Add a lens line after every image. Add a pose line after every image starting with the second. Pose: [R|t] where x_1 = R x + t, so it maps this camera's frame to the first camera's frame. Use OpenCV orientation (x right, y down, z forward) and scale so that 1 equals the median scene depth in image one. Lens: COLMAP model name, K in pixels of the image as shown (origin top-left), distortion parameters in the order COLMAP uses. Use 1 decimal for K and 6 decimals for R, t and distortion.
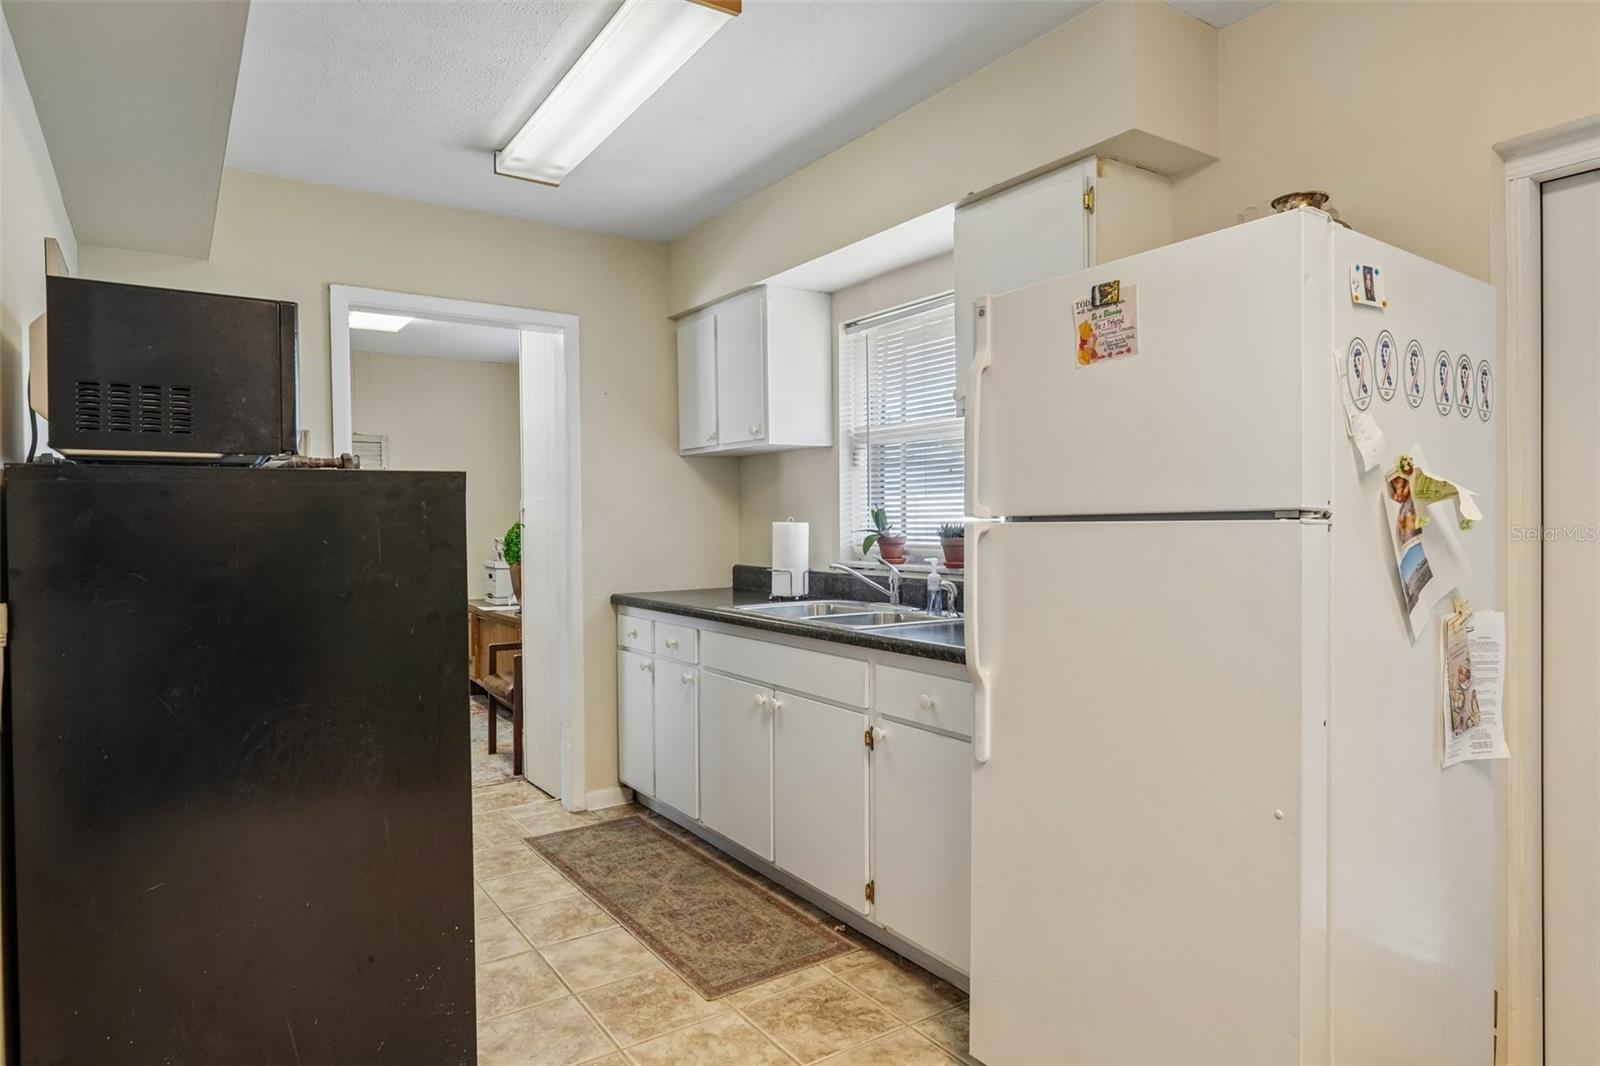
lens RADIAL K [[931.0, 0, 815.4], [0, 931.0, 527.4], [0, 0, 1]] dist [-0.001665, -0.003248]
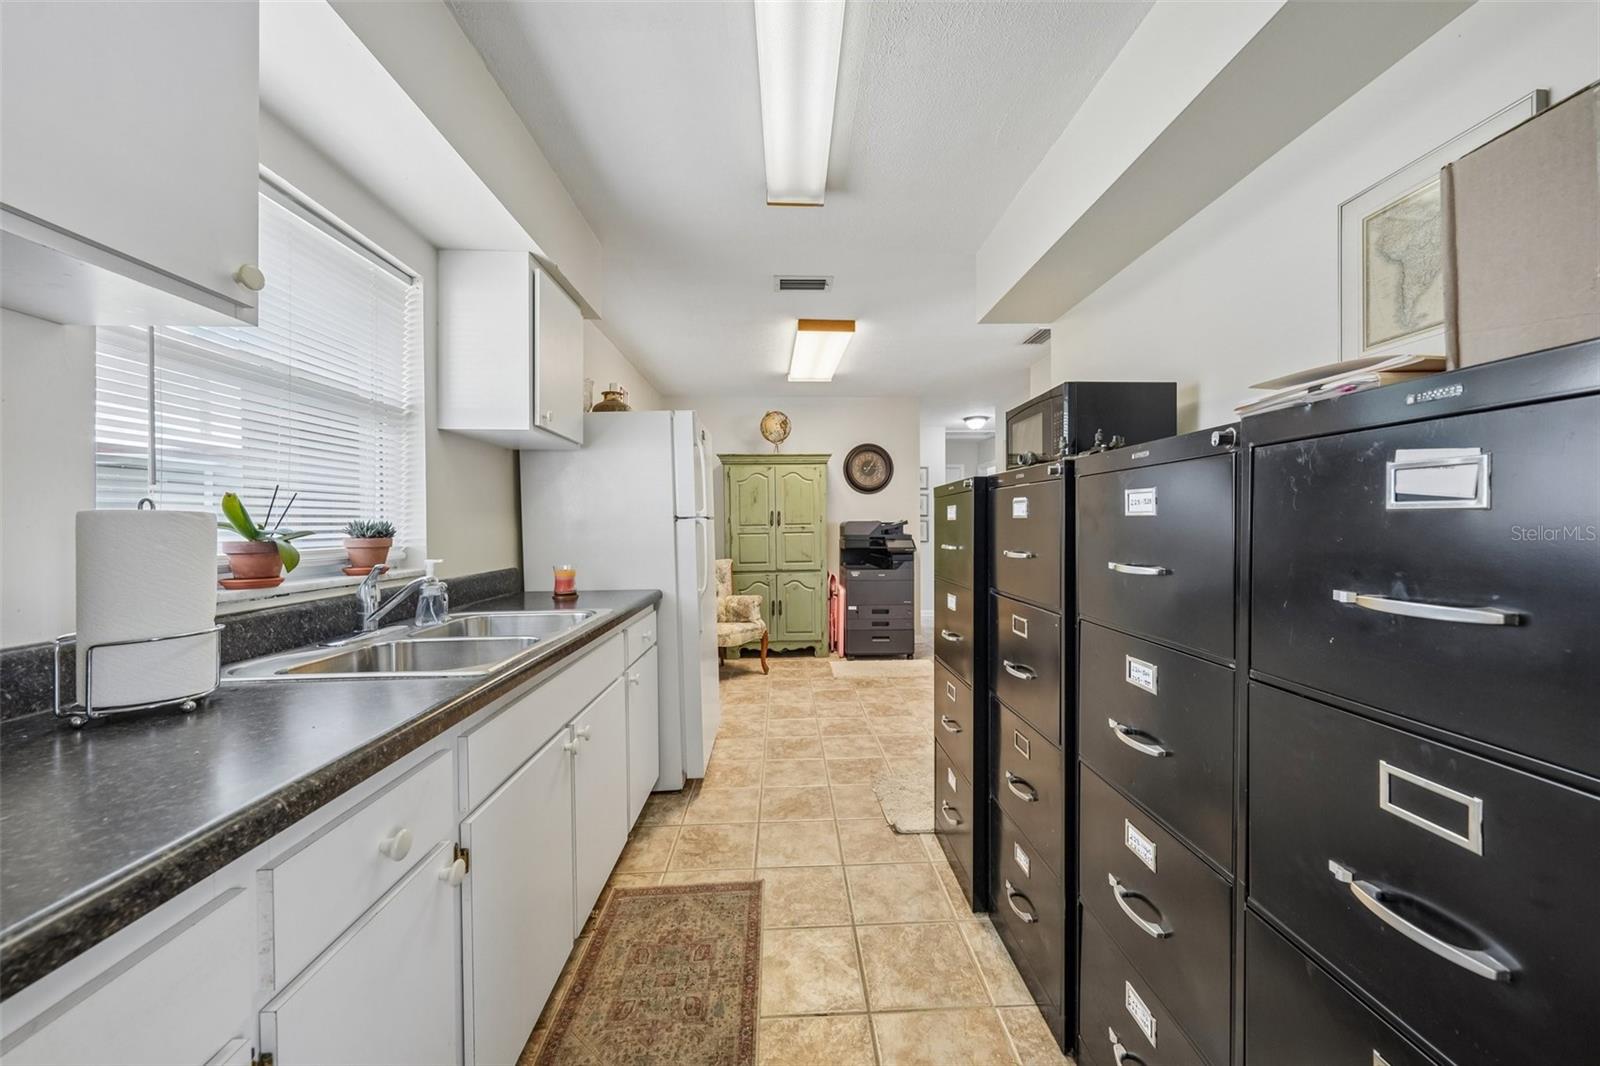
lens RADIAL K [[585.3, 0, 798.0], [0, 585.3, 530.6], [0, 0, 1]] dist [-0.000051, -0.000011]
pose [[-0.835910, 0.009870, 0.548777, -0.401149], [0.019791, 0.999730, 0.012164, 0.004779], [-0.548509, 0.021029, -0.835880, 1.084420]]
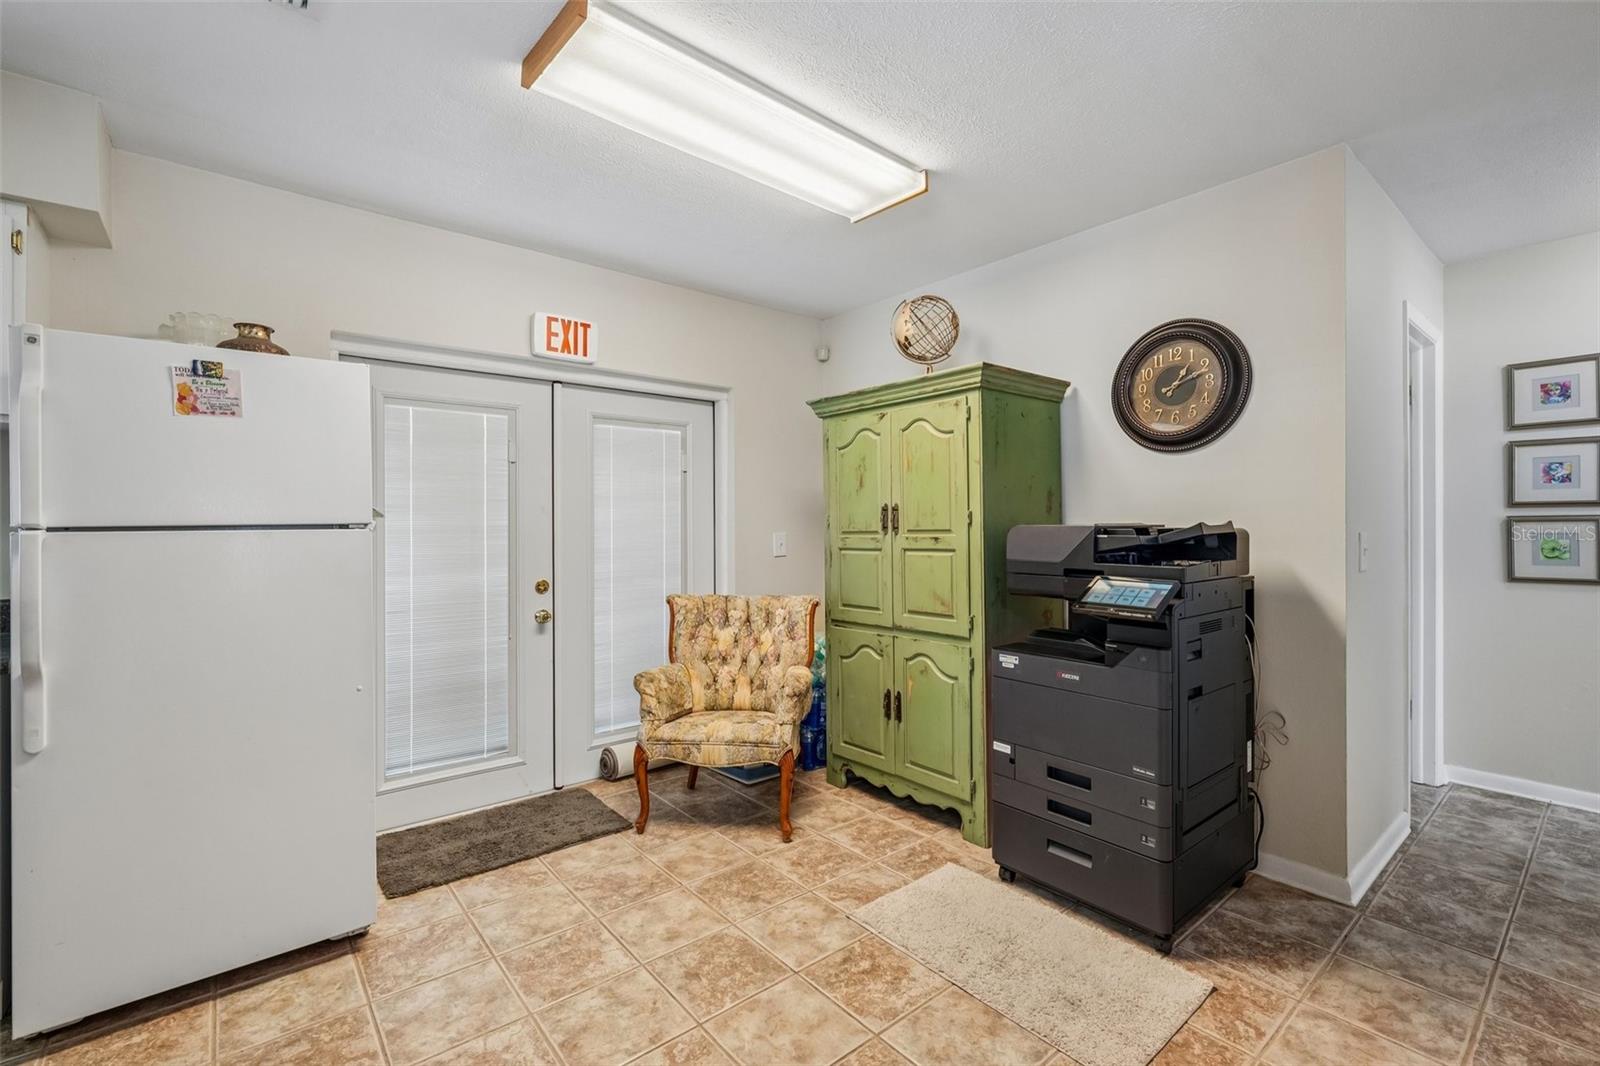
lens RADIAL K [[697.1, 0, 791.6], [0, 697.1, 525.7], [0, 0, 1]] dist [-0.000458, -0.000270]
pose [[-0.072748, 0.008450, 0.997315, -0.378822], [0.015386, 0.999855, -0.007349, 0.003525], [-0.997232, 0.014810, -0.072867, 0.095649]]
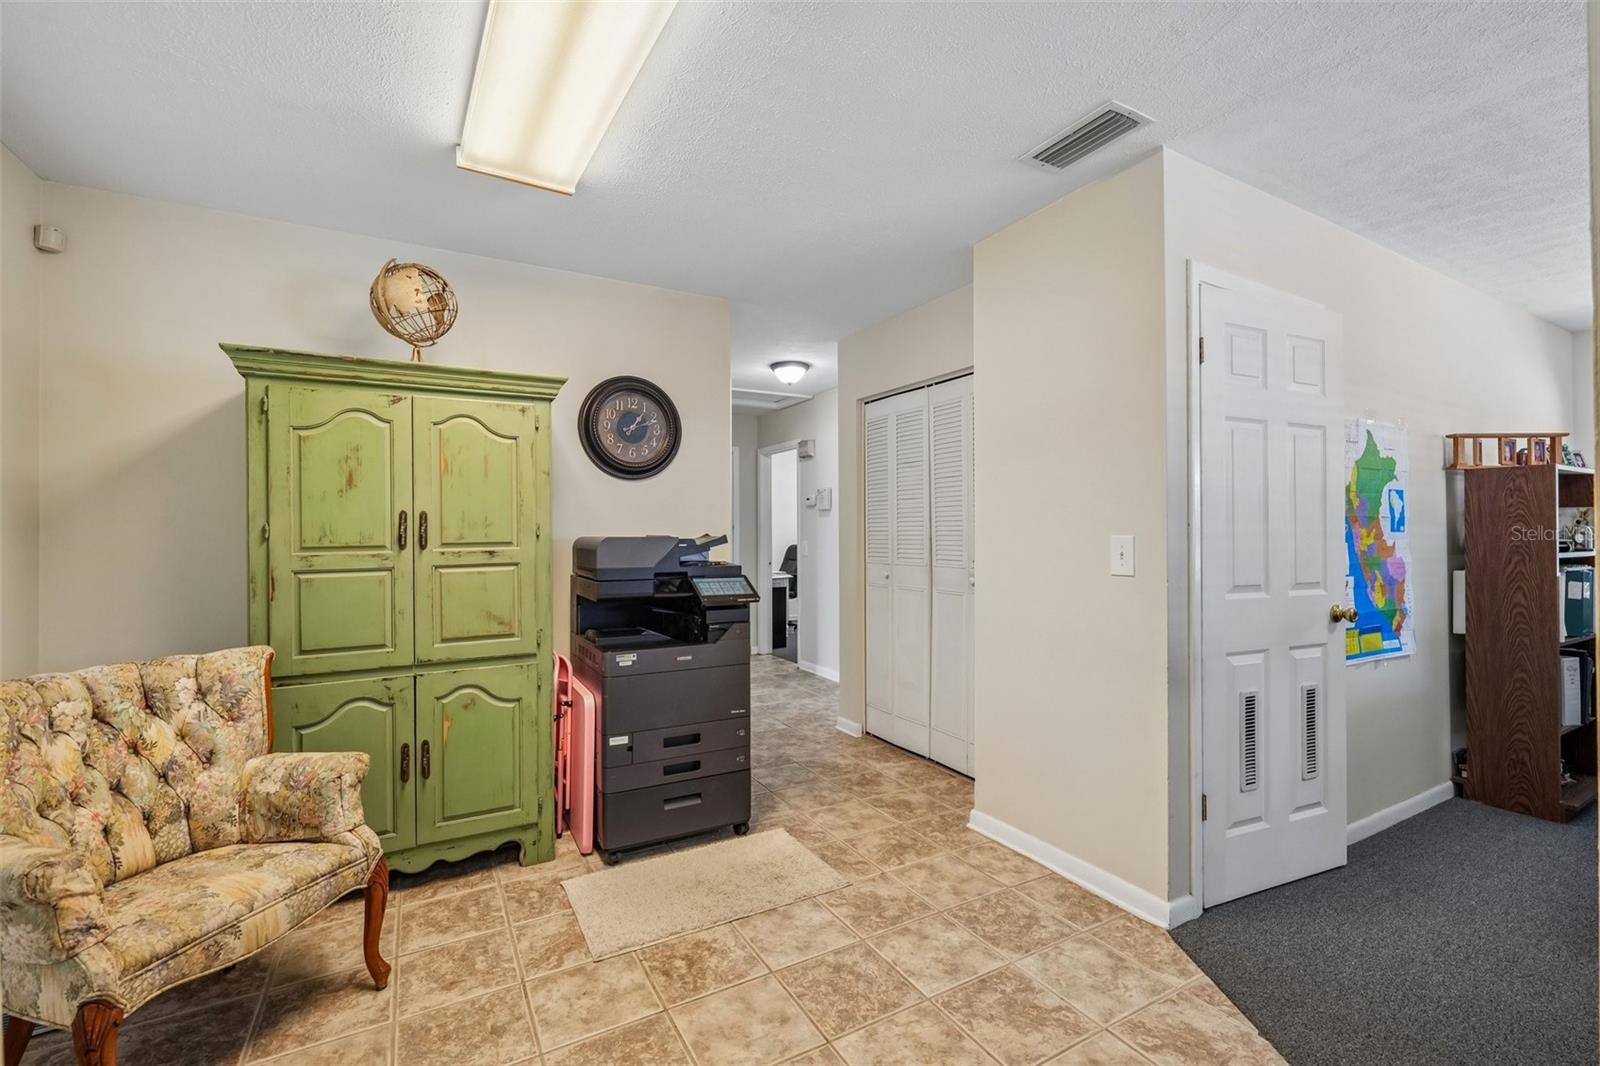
lens RADIAL K [[697.1, 0, 807.4], [0, 697.1, 528.6], [0, 0, 1]] dist [-0.000458, -0.000270]
pose [[-0.995469, 0.013571, 0.094108, -0.005534], [0.013922, 0.999898, 0.003065, -0.007010], [-0.094057, 0.004361, -0.995557, 0.541839]]
